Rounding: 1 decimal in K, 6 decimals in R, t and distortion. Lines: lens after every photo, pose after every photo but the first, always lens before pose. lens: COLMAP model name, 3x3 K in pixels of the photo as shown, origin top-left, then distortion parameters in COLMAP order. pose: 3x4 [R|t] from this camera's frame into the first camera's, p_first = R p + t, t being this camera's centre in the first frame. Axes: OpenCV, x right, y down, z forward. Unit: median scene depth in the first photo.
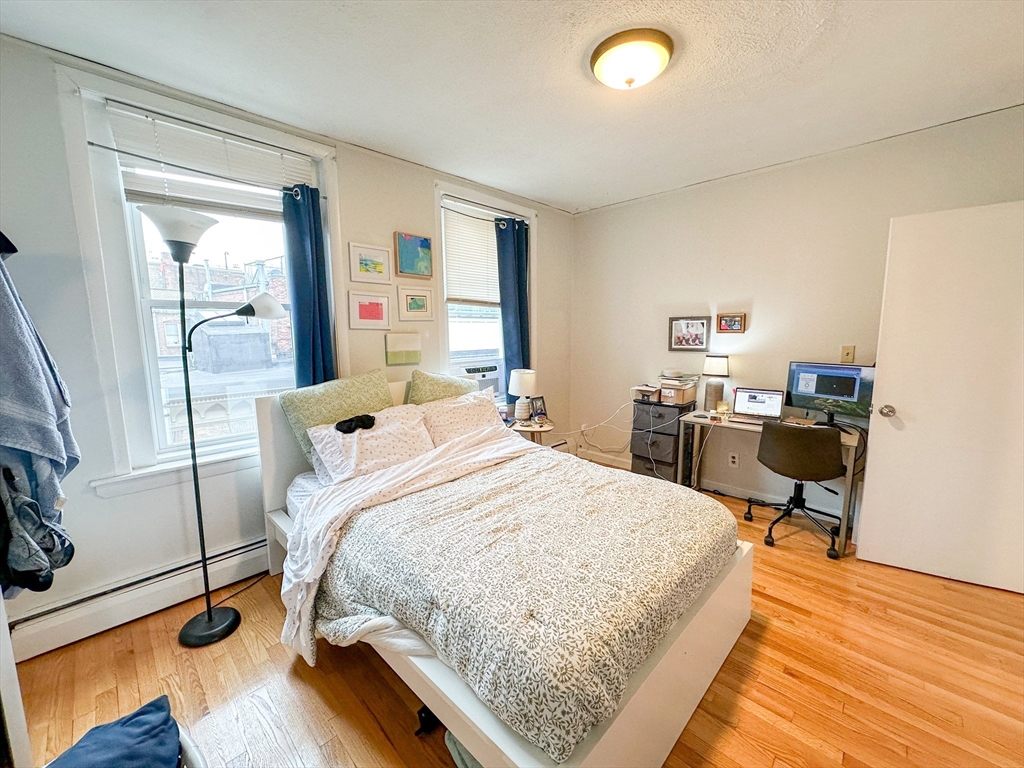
lens RADIAL K [[408.6, 0, 511.8], [0, 408.6, 386.0], [0, 0, 1]] dist [-0.002360, 0.000263]
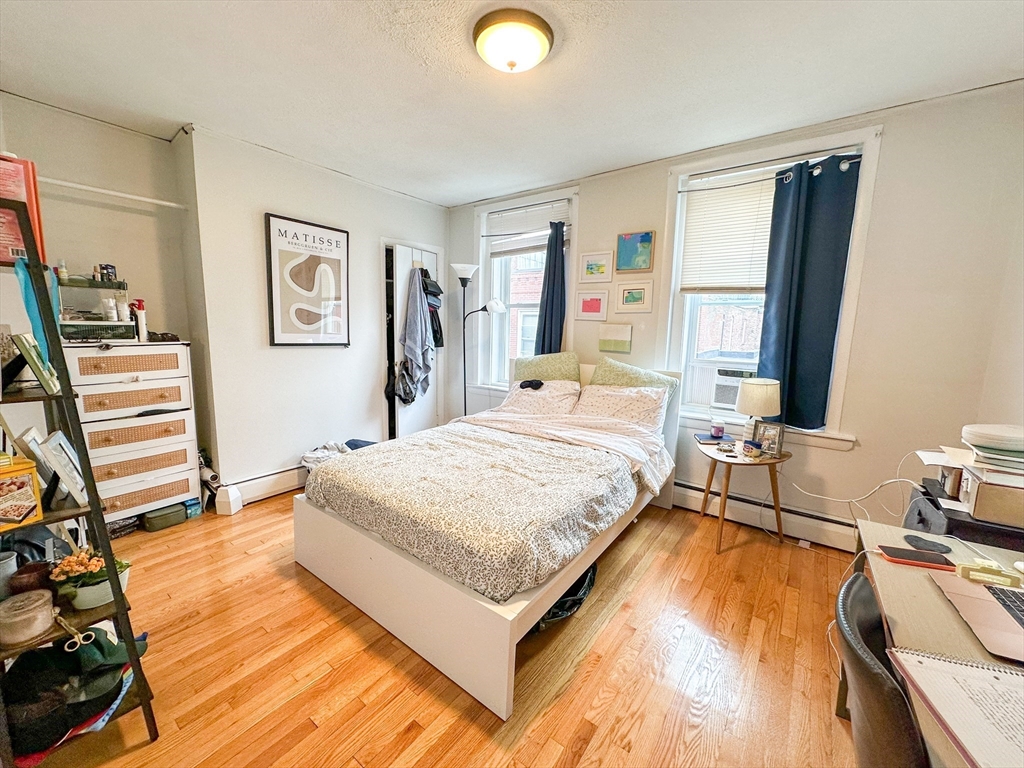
lens RADIAL K [[408.6, 0, 511.8], [0, 408.6, 386.0], [0, 0, 1]] dist [-0.002360, 0.000263]
pose [[0.128959, 0.156163, -0.979277, 0.861889], [-0.157467, 0.978218, 0.135258, -0.072404], [0.979068, 0.136761, 0.150740, 0.597108]]
